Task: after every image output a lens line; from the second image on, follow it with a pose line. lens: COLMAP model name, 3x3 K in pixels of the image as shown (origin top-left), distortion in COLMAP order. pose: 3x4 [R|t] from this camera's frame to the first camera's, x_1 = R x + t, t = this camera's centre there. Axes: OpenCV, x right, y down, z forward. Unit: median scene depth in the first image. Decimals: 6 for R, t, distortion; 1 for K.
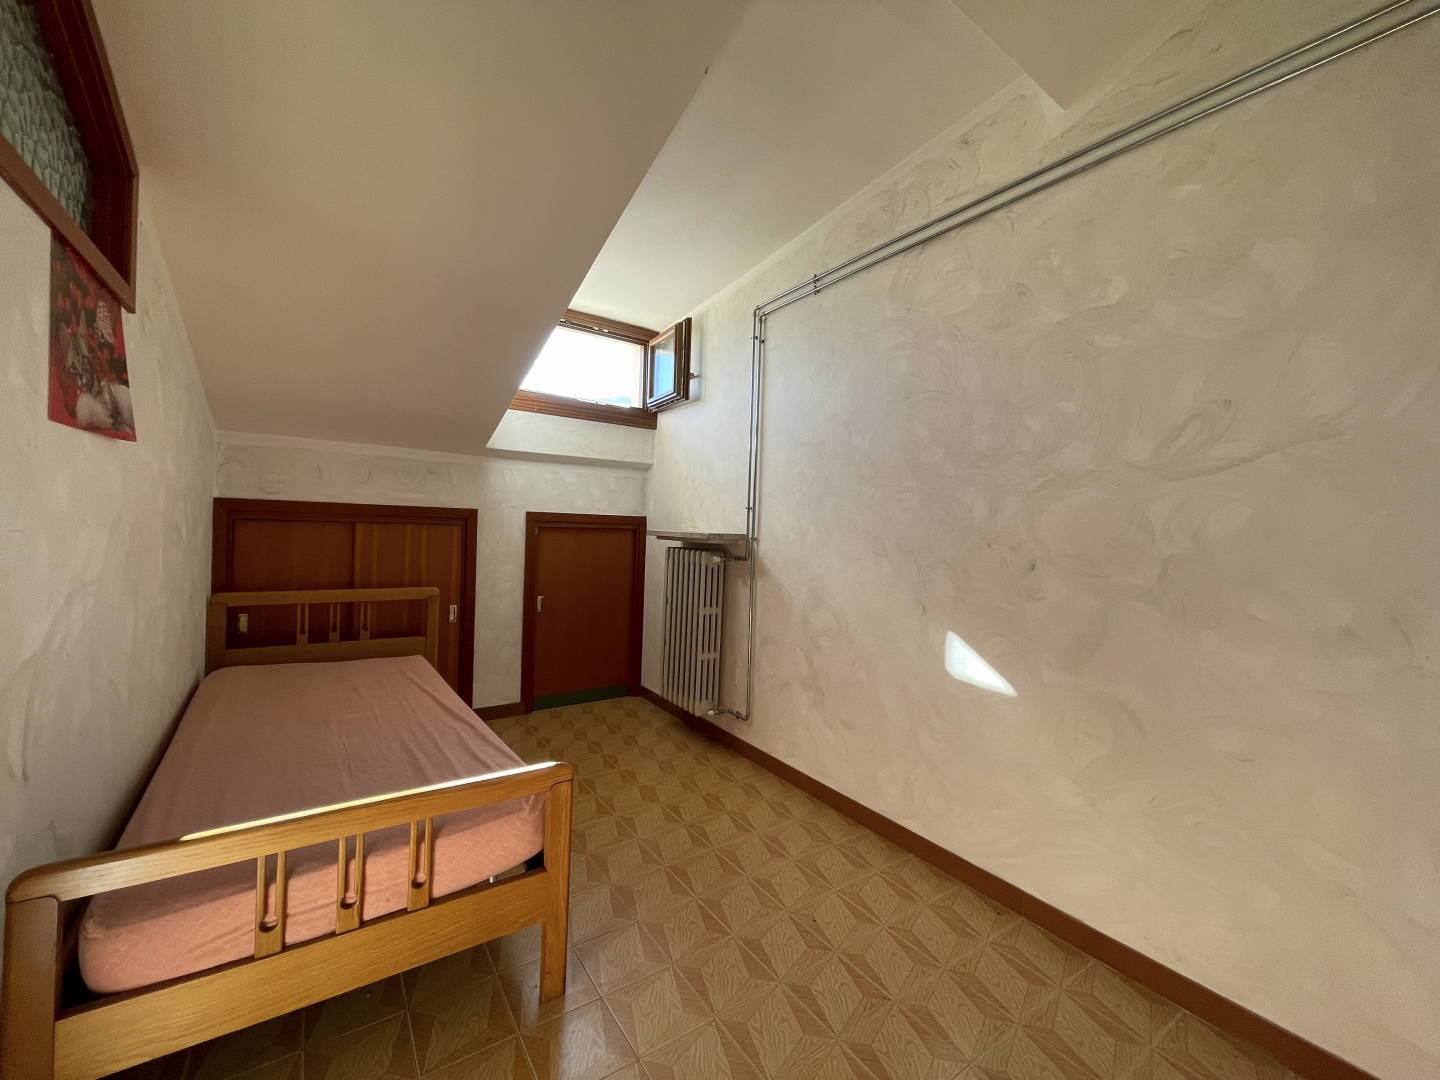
lens RADIAL K [[582.3, 0, 718.6], [0, 582.3, 532.0], [0, 0, 1]] dist [-0.002170, 0.000111]
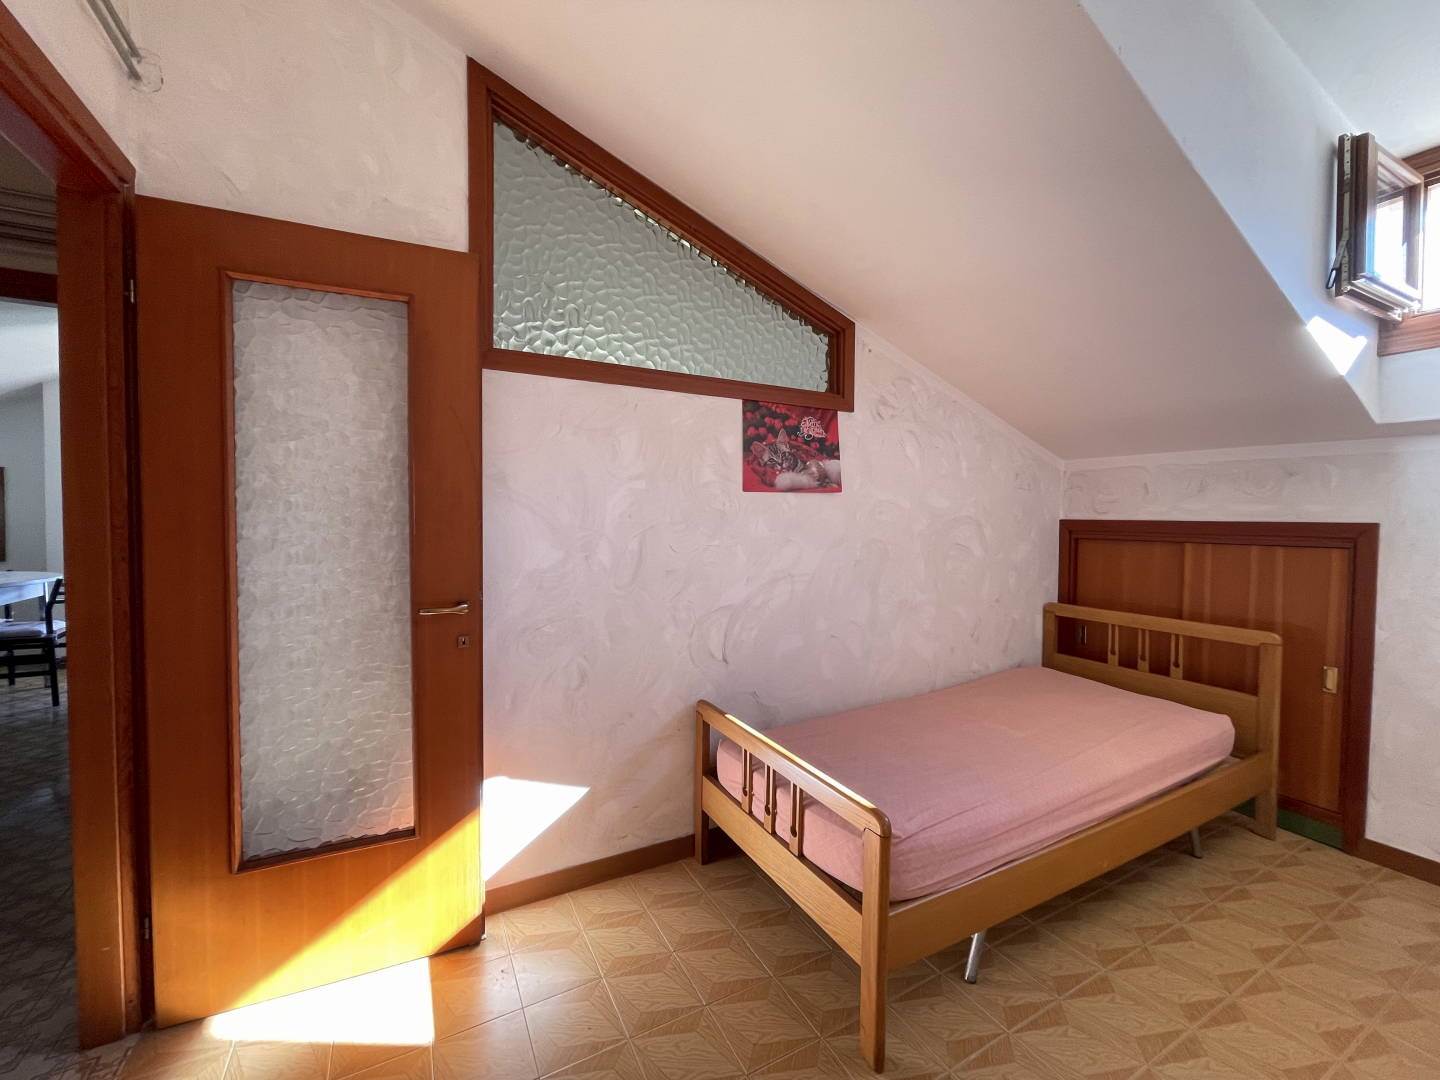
lens RADIAL K [[582.3, 0, 718.6], [0, 582.3, 532.0], [0, 0, 1]] dist [-0.002170, 0.000111]
pose [[-0.110581, -0.006368, -0.993847, 0.347351], [-0.020848, 0.999774, -0.004087, -0.015890], [0.993648, 0.020268, -0.110689, 0.443633]]
